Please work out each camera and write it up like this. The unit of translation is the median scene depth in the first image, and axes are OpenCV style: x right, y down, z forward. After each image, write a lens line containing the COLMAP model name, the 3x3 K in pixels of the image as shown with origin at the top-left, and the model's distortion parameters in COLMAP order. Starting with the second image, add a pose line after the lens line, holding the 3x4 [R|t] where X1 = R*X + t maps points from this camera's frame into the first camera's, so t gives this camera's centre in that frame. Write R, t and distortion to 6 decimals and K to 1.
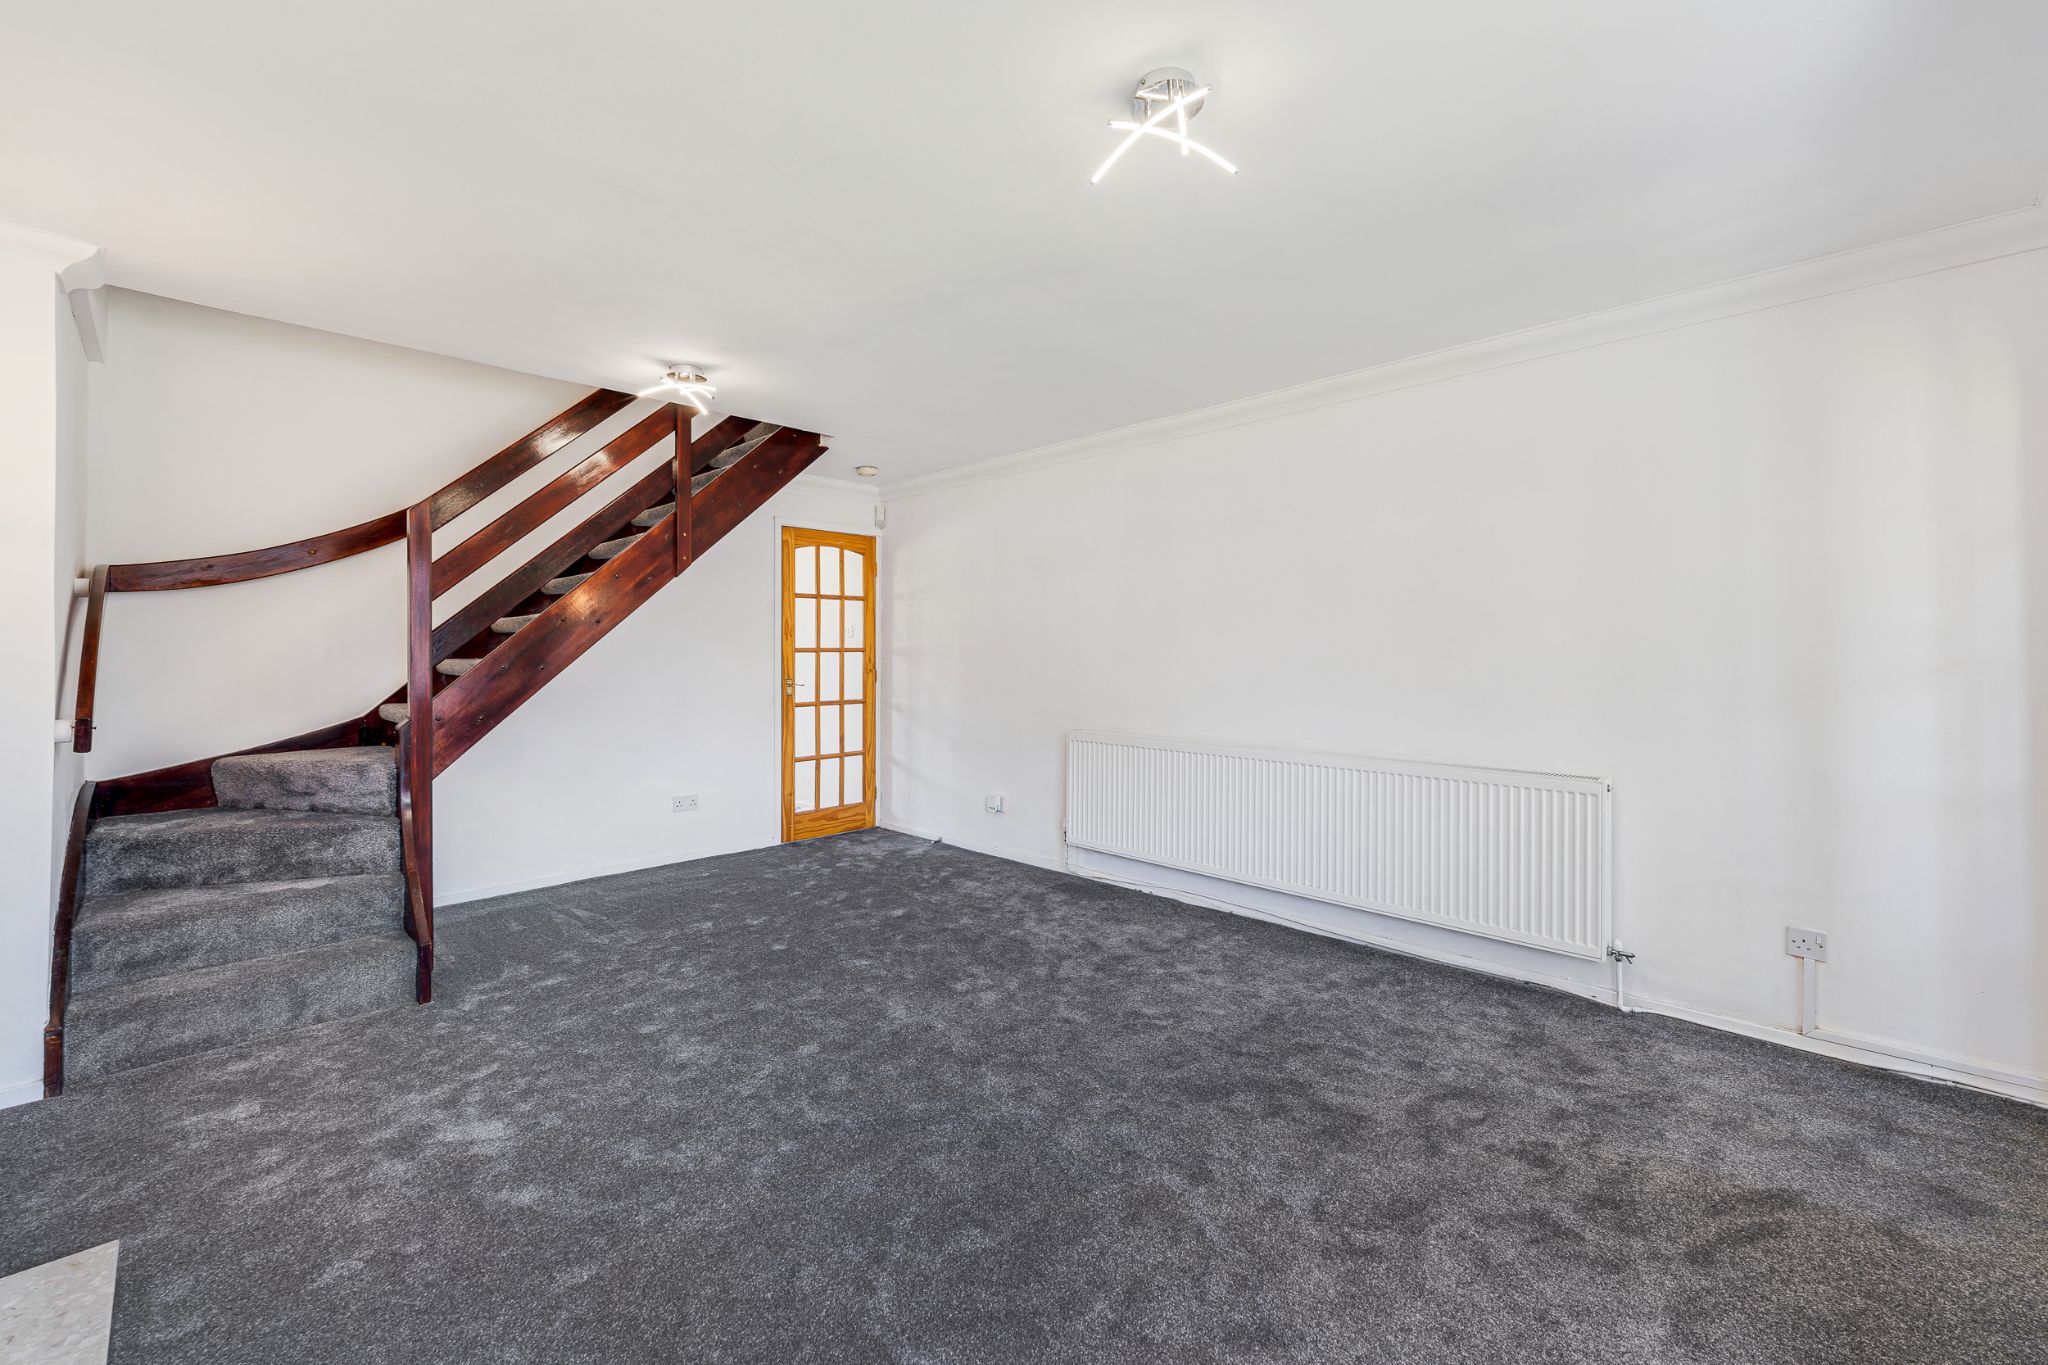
lens RADIAL K [[811.4, 0, 1027.9], [0, 811.4, 650.1], [0, 0, 1]] dist [-0.053784, 0.000005]
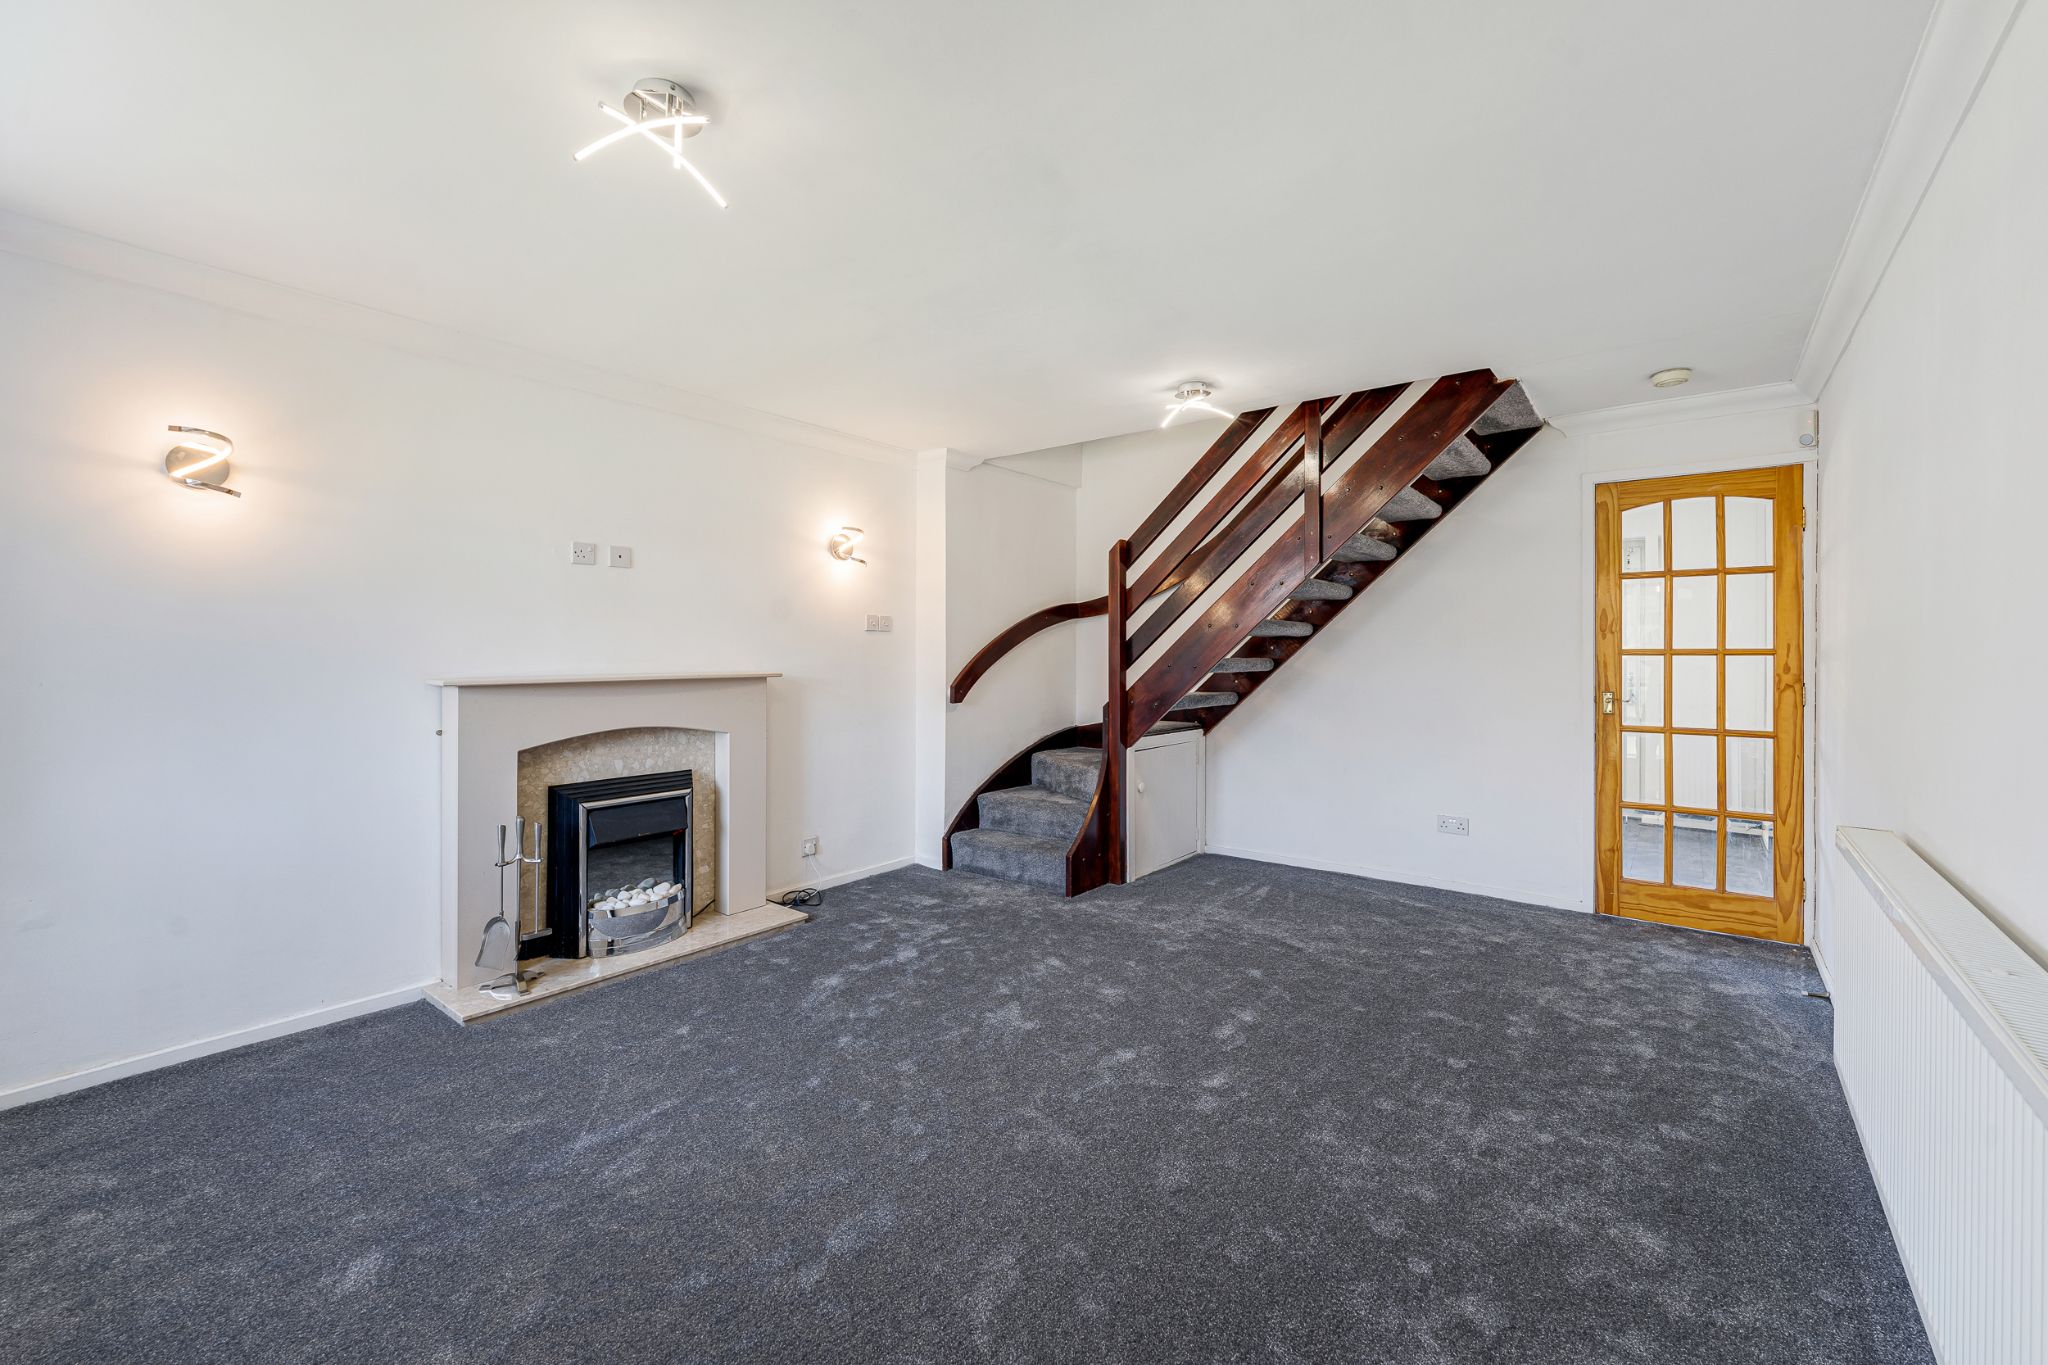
lens RADIAL K [[811.4, 0, 1027.9], [0, 811.4, 650.1], [0, 0, 1]] dist [-0.053784, 0.000005]
pose [[0.075910, 0.004759, -0.997103, 0.370400], [0.002445, 0.999985, 0.004959, -0.006611], [0.997112, -0.002815, 0.075898, 0.418266]]
